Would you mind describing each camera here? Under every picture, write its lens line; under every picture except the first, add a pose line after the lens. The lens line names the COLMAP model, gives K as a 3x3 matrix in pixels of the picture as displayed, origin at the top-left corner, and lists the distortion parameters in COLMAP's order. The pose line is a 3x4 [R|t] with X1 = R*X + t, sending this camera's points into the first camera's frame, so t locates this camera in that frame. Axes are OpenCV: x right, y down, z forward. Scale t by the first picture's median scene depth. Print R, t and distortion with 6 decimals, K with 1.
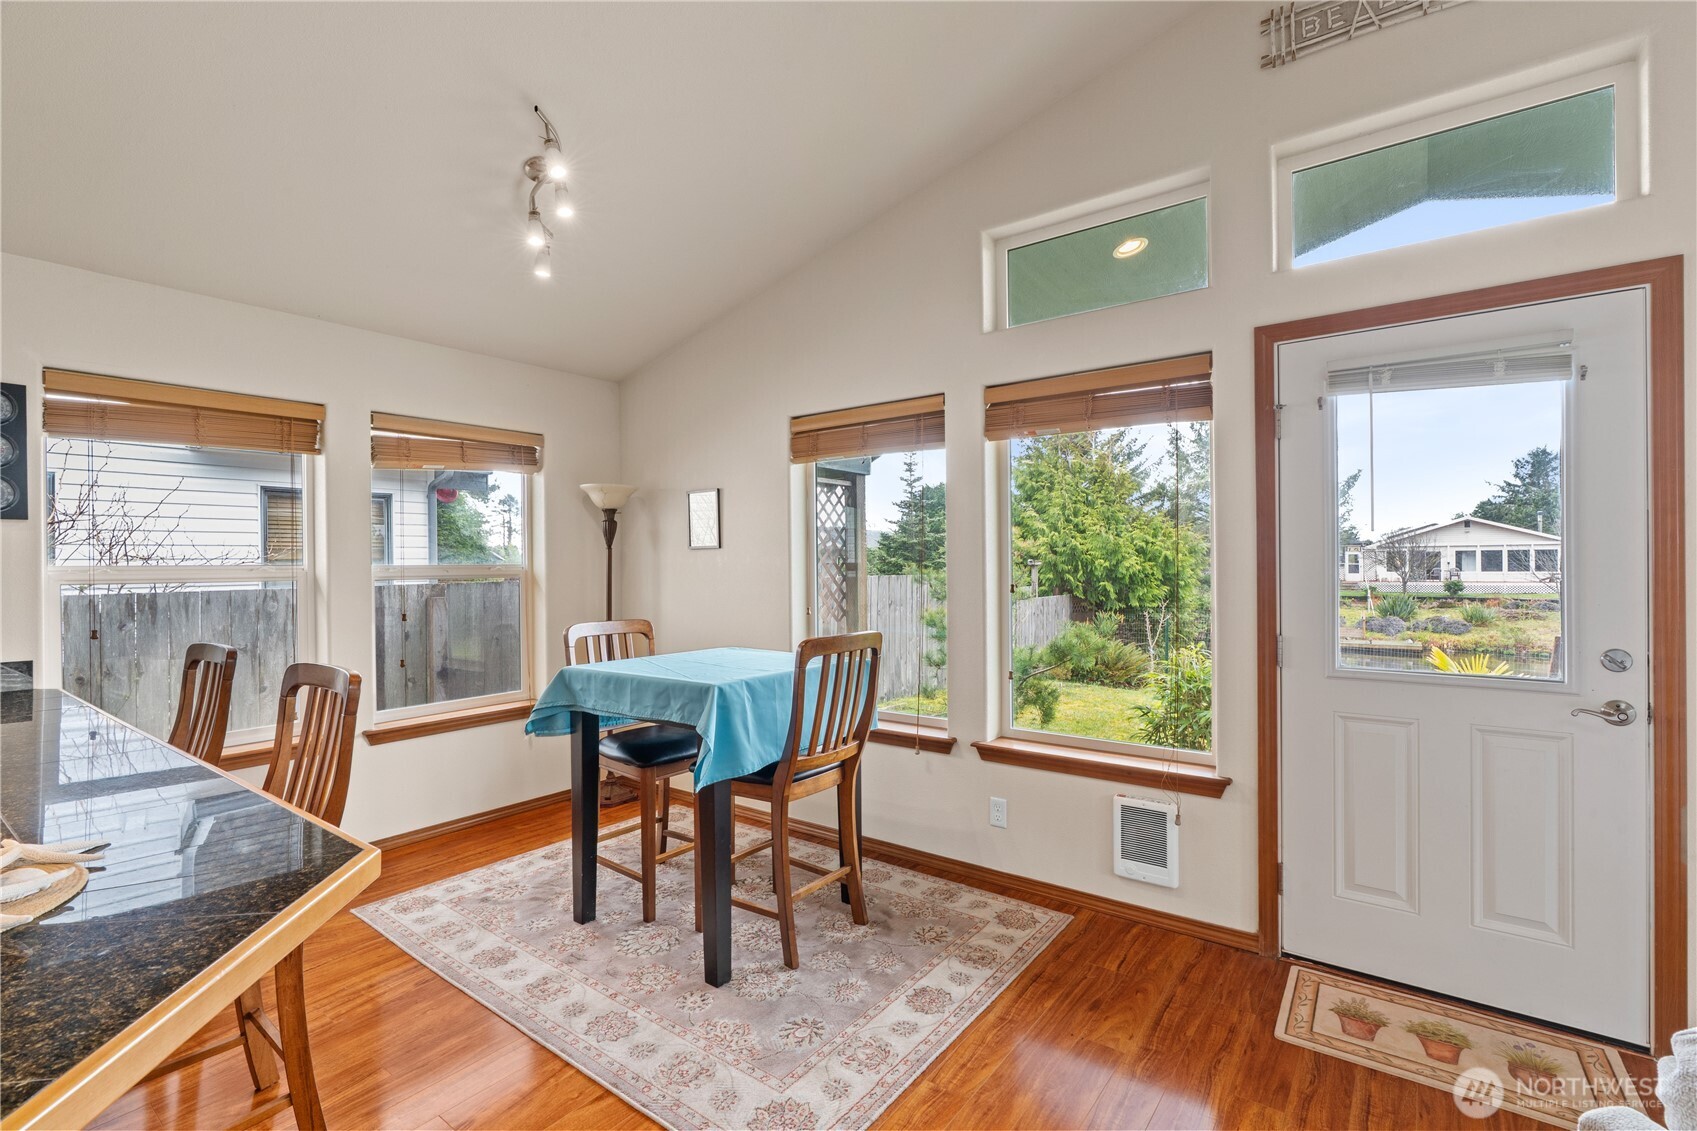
lens RADIAL K [[761.6, 0, 854.4], [0, 761.6, 565.0], [0, 0, 1]] dist [0.001242, 0.000891]
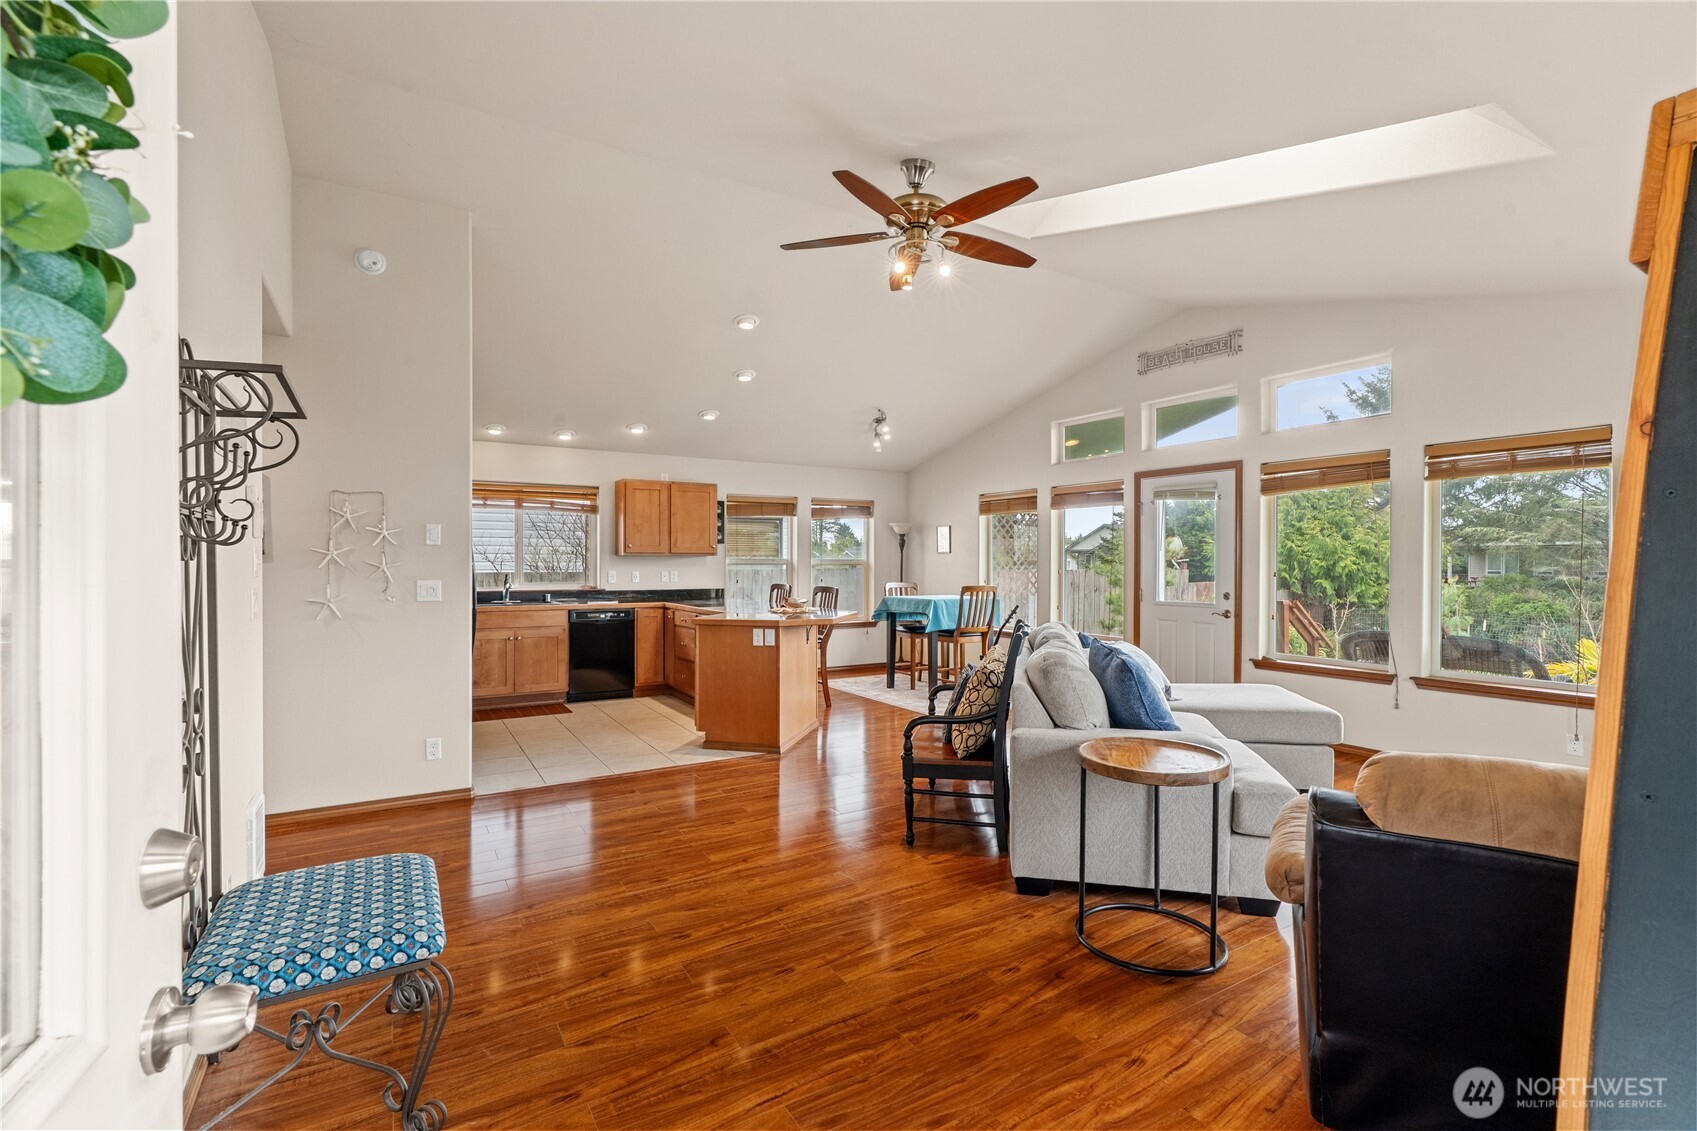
lens RADIAL K [[761.6, 0, 854.4], [0, 761.6, 565.0], [0, 0, 1]] dist [0.001242, 0.000891]
pose [[0.928673, 0.012615, -0.370686, 0.480864], [-0.010704, 0.999917, 0.007213, -0.000344], [0.370746, -0.002730, 0.928730, -1.432607]]
